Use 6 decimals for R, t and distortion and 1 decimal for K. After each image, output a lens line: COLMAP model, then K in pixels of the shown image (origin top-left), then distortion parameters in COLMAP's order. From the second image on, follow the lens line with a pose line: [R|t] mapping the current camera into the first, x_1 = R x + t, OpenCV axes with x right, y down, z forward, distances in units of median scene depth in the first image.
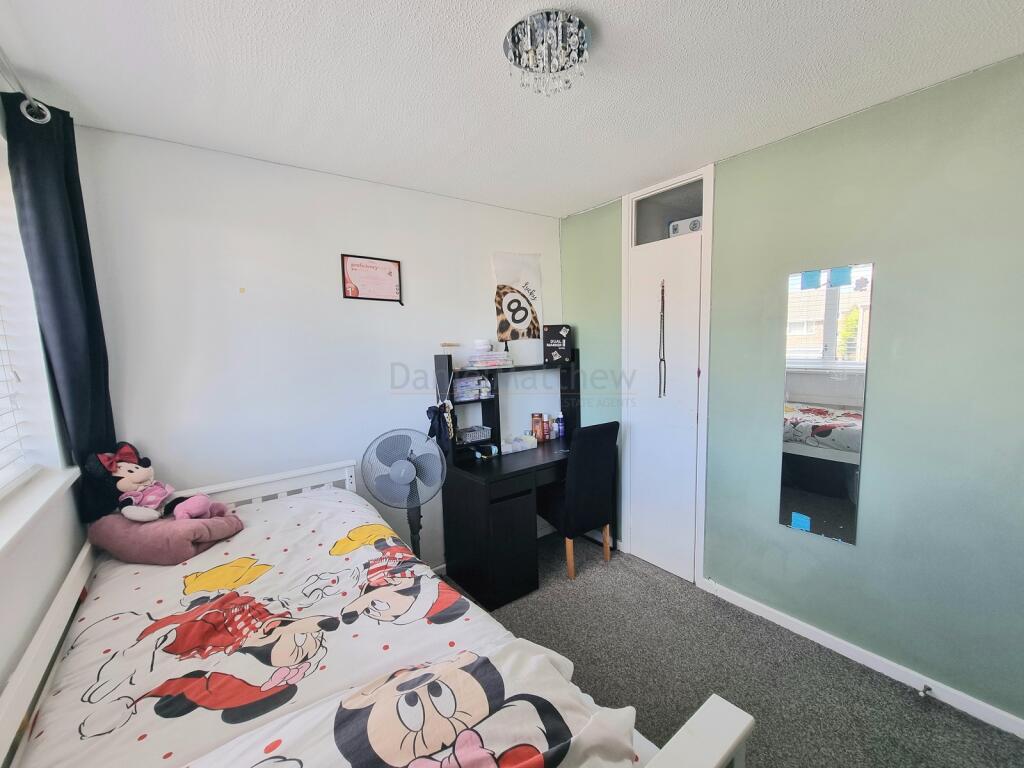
lens RADIAL K [[419.9, 0, 517.1], [0, 419.9, 396.4], [0, 0, 1]] dist [-0.008038, -0.000035]
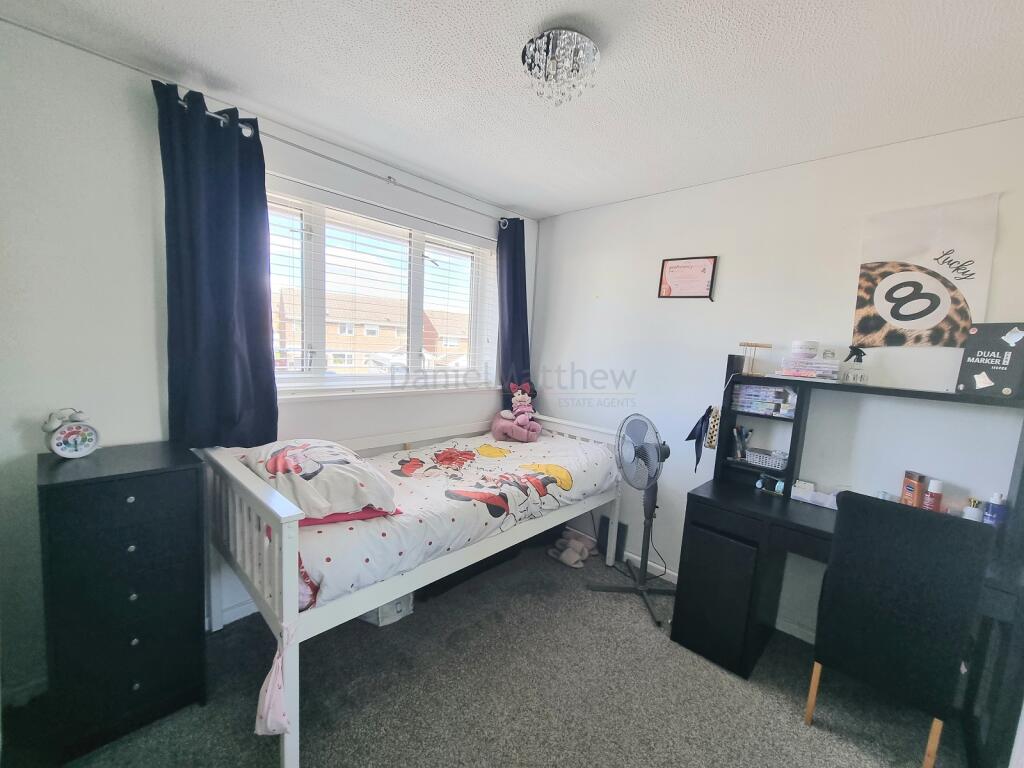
lens RADIAL K [[419.9, 0, 517.1], [0, 419.9, 396.4], [0, 0, 1]] dist [-0.008038, -0.000035]
pose [[0.154350, 0.164735, -0.974186, 0.553430], [-0.185014, 0.973380, 0.135285, -0.042890], [0.970539, 0.159357, 0.180719, 0.361382]]
